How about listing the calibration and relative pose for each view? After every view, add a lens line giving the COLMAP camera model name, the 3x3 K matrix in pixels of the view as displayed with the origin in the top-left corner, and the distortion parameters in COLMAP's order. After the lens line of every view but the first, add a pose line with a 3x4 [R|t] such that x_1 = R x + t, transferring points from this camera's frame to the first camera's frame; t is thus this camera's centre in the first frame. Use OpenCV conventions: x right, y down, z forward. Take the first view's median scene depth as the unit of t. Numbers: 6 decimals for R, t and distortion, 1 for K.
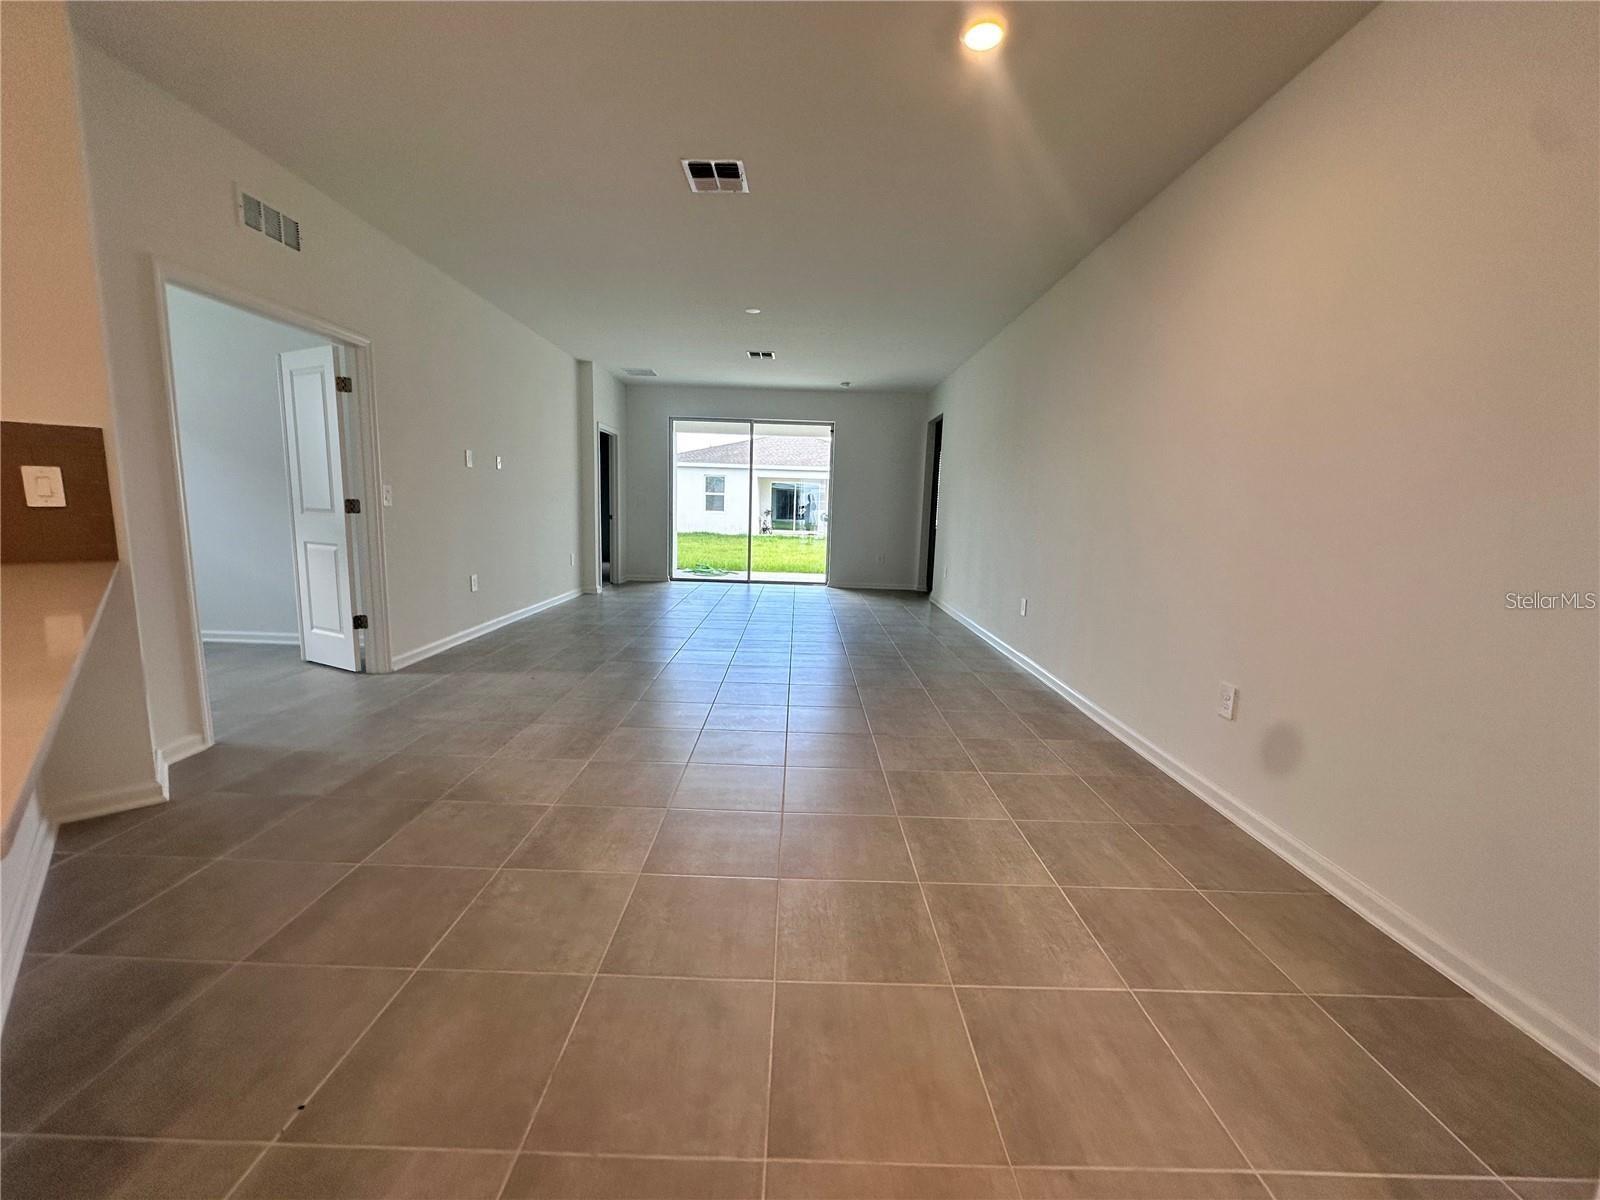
lens RADIAL K [[641.5, 0, 801.3], [0, 641.5, 597.4], [0, 0, 1]] dist [-0.000495, -0.000166]
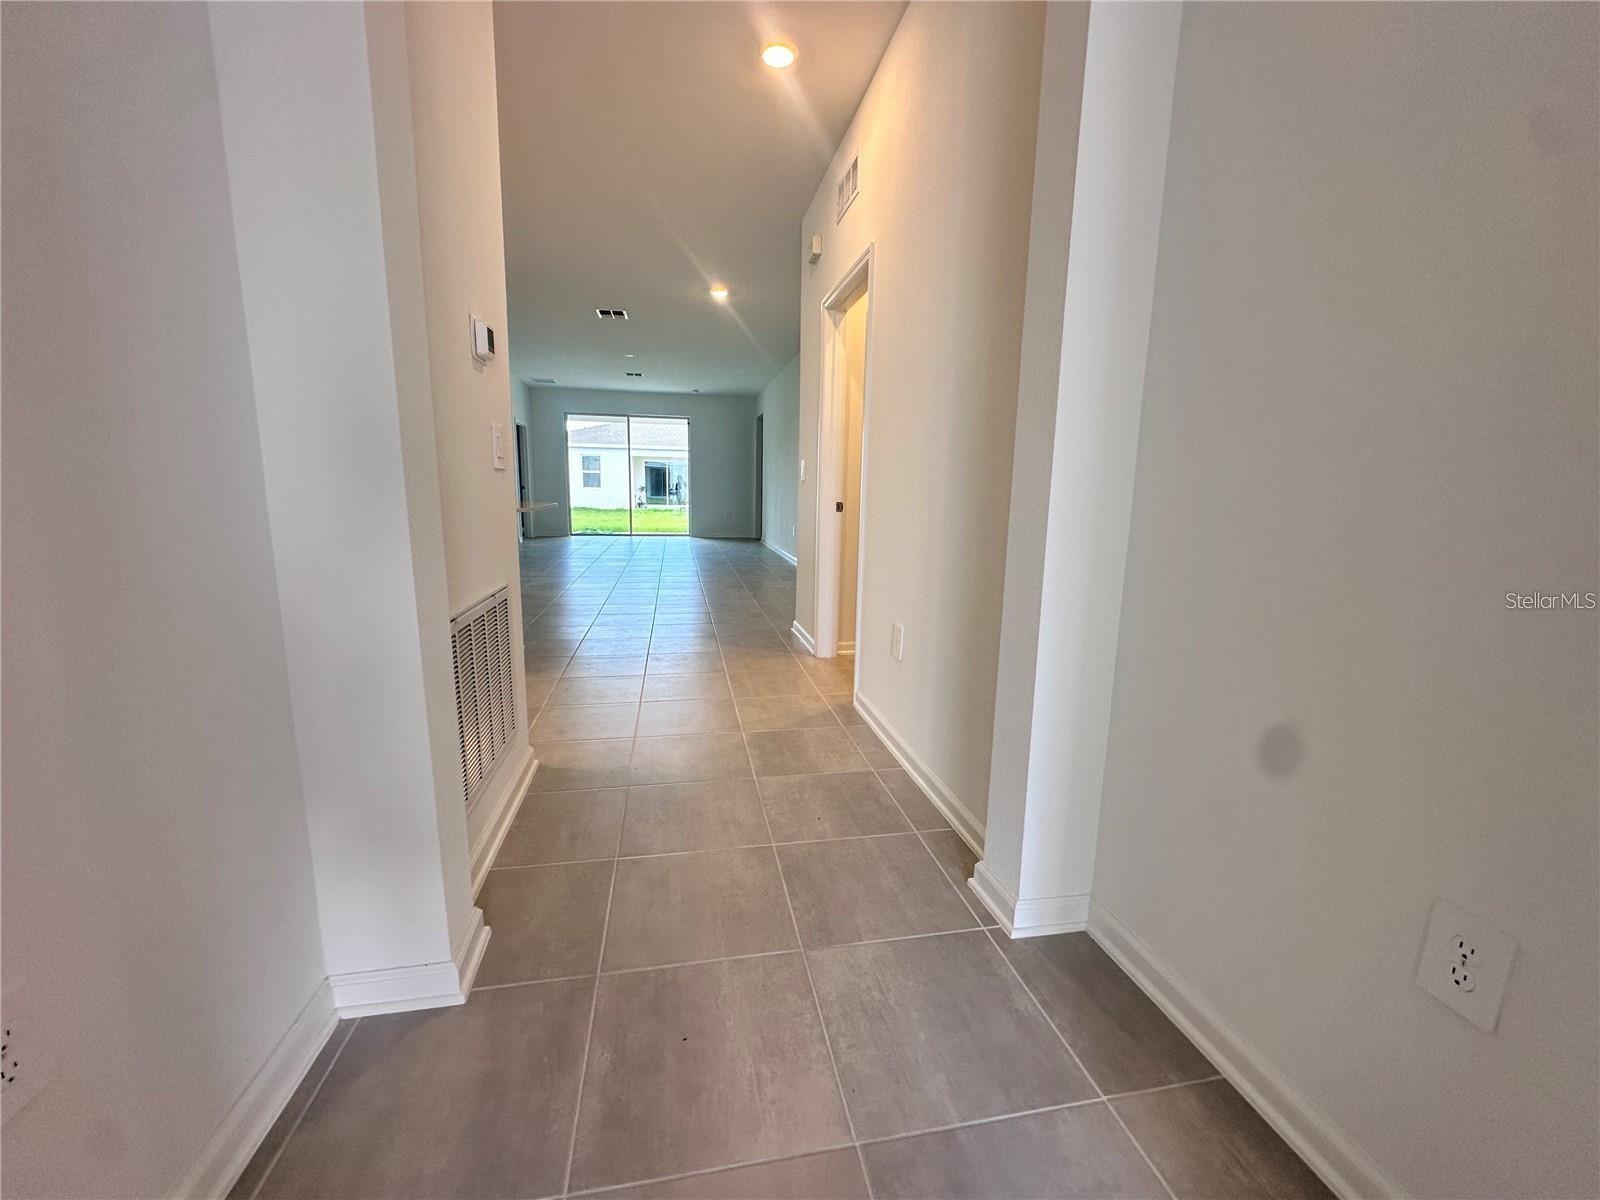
lens RADIAL K [[641.5, 0, 795.7], [0, 641.5, 599.6], [0, 0, 1]] dist [-0.000495, -0.000166]
pose [[0.983533, -0.043844, 0.175332, 0.010928], [0.037510, 0.998524, 0.039276, 0.049963], [-0.176796, -0.032053, 0.983726, -0.273446]]
